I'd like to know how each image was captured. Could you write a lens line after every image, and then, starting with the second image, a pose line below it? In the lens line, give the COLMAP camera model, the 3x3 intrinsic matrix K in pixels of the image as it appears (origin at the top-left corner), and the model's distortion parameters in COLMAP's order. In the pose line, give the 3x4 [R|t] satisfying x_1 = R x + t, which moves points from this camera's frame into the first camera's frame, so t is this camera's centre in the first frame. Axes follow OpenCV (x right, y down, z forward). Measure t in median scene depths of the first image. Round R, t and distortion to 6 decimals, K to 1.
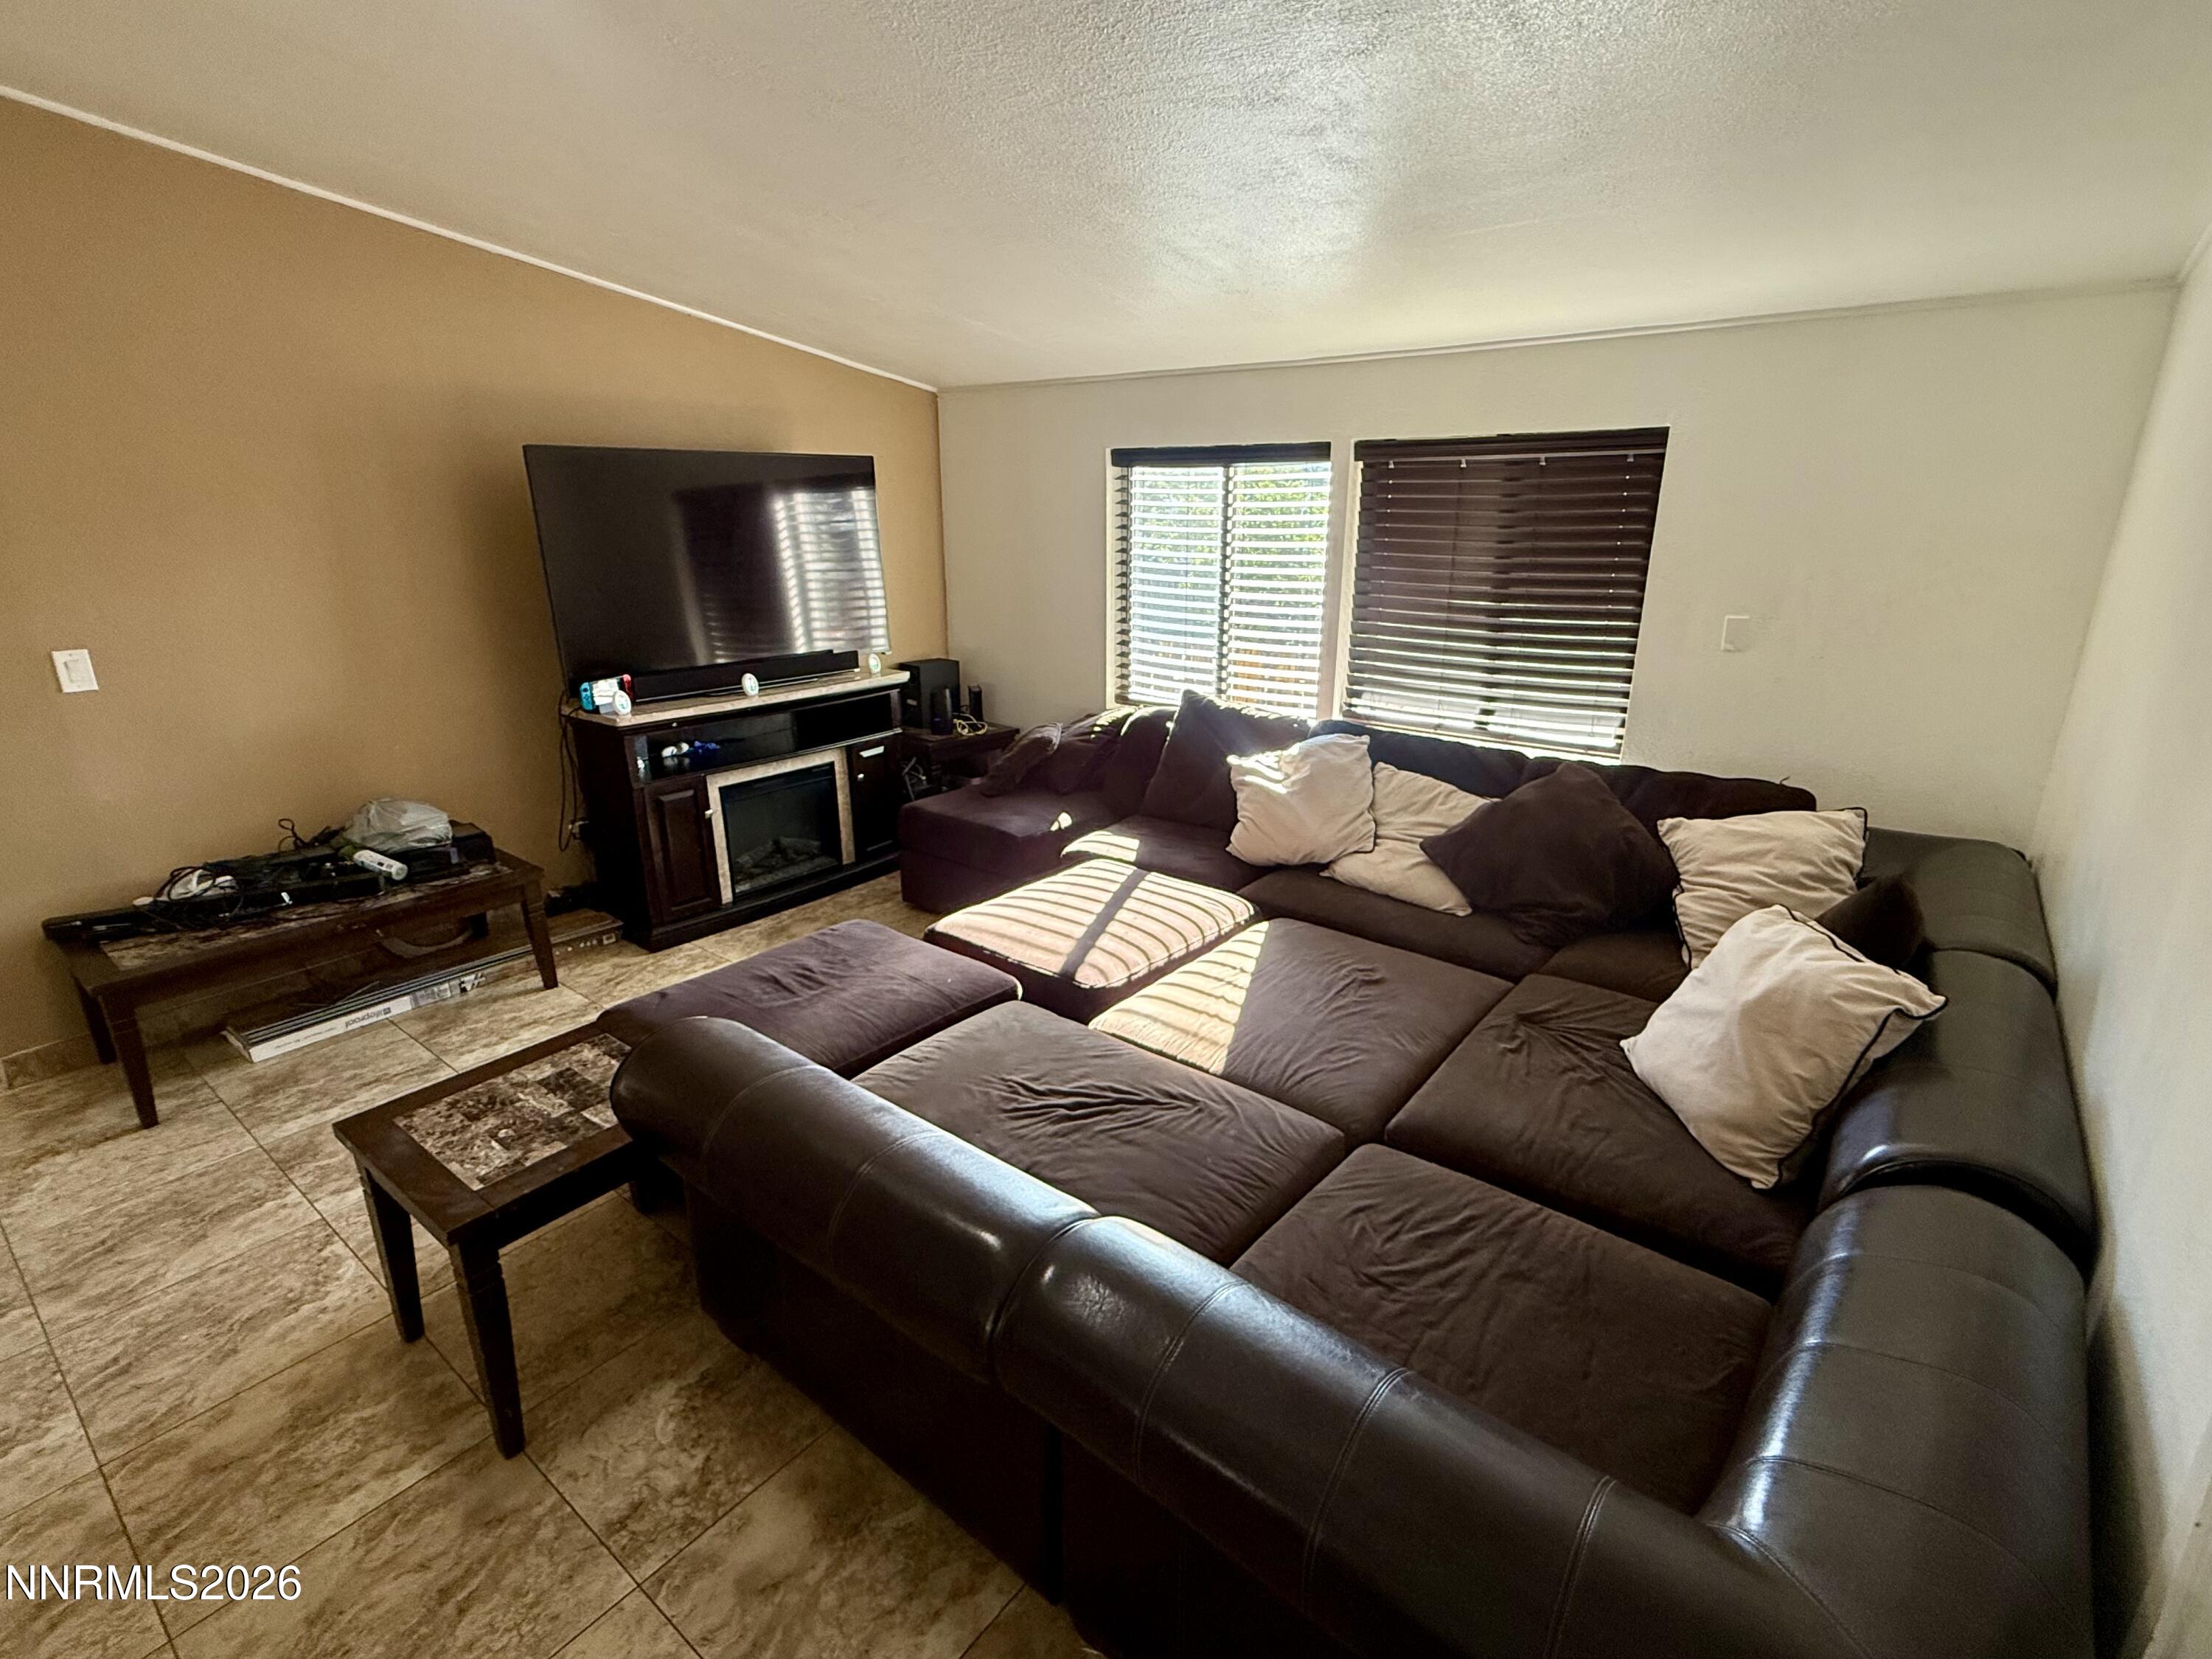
lens RADIAL K [[1036.0, 0, 1100.9], [0, 1036.0, 832.5], [0, 0, 1]] dist [0.001436, -0.000222]
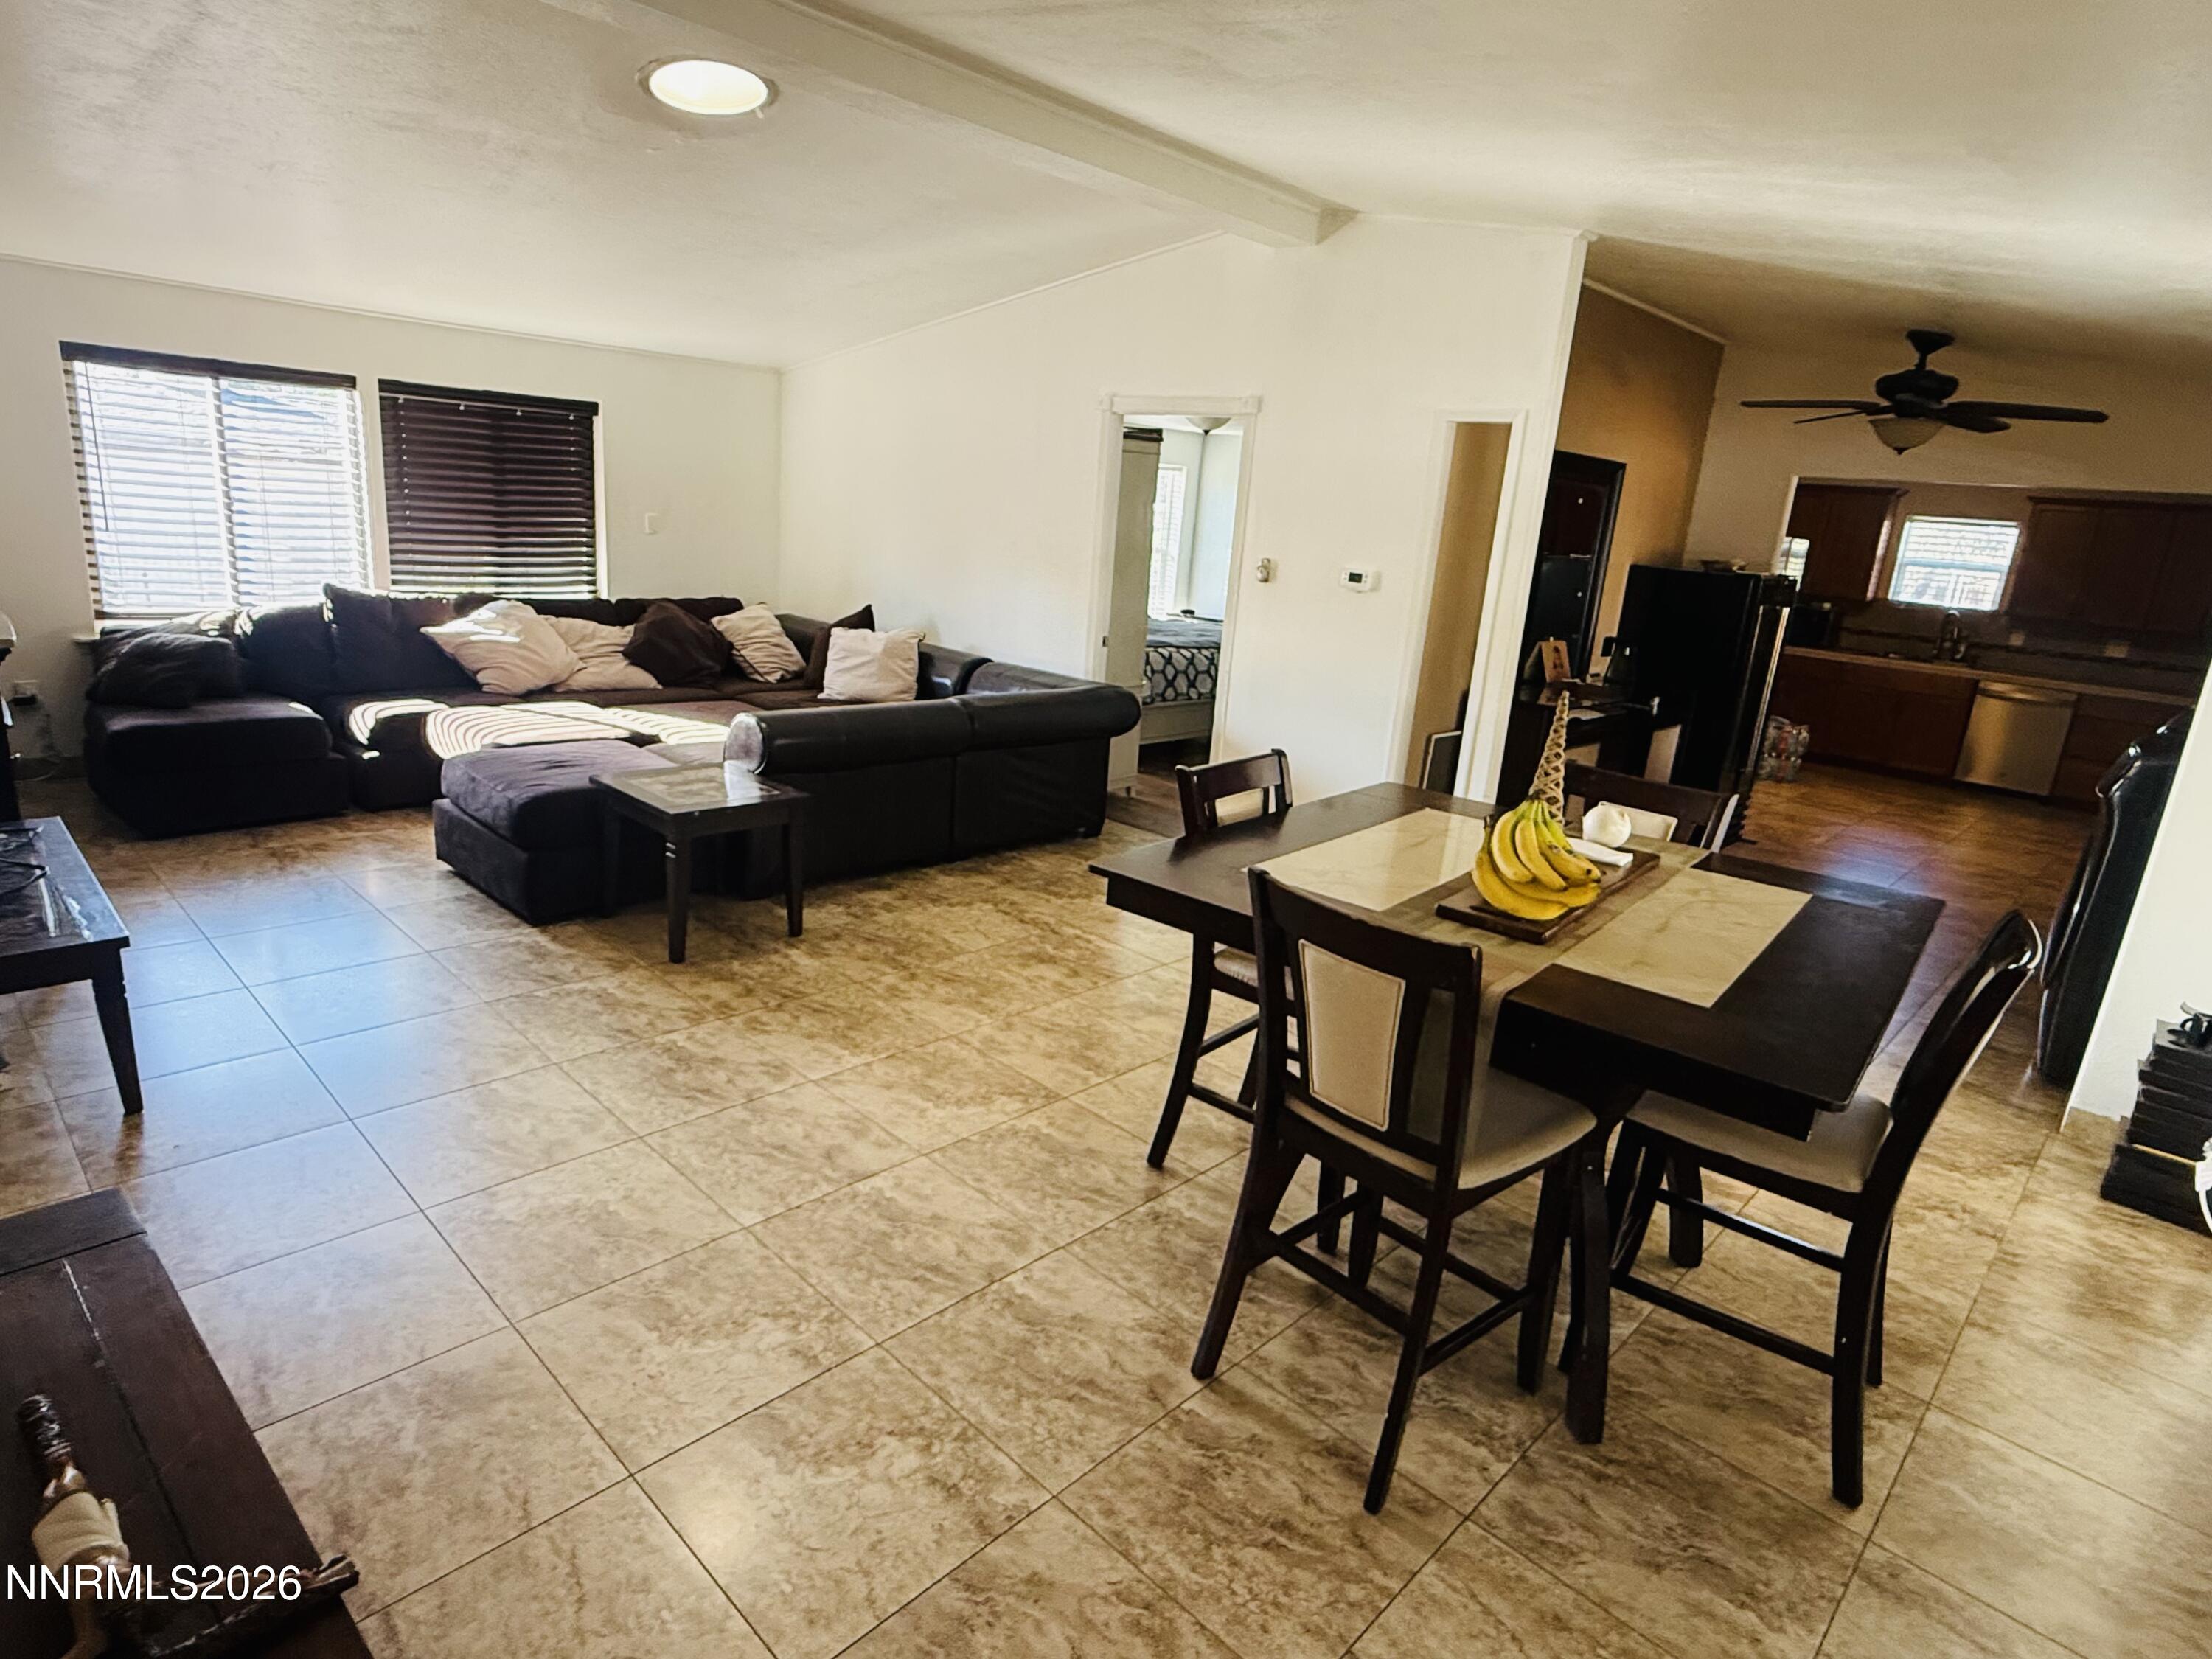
lens RADIAL K [[1210.1, 0, 1102.1], [0, 1210.1, 830.9], [0, 0, 1]] dist [-0.004102, -0.000911]
pose [[0.096300, -0.245362, 0.964637, -1.248111], [0.232020, 0.947976, 0.217962, 0.029405], [-0.967932, 0.202825, 0.148219, 0.041536]]
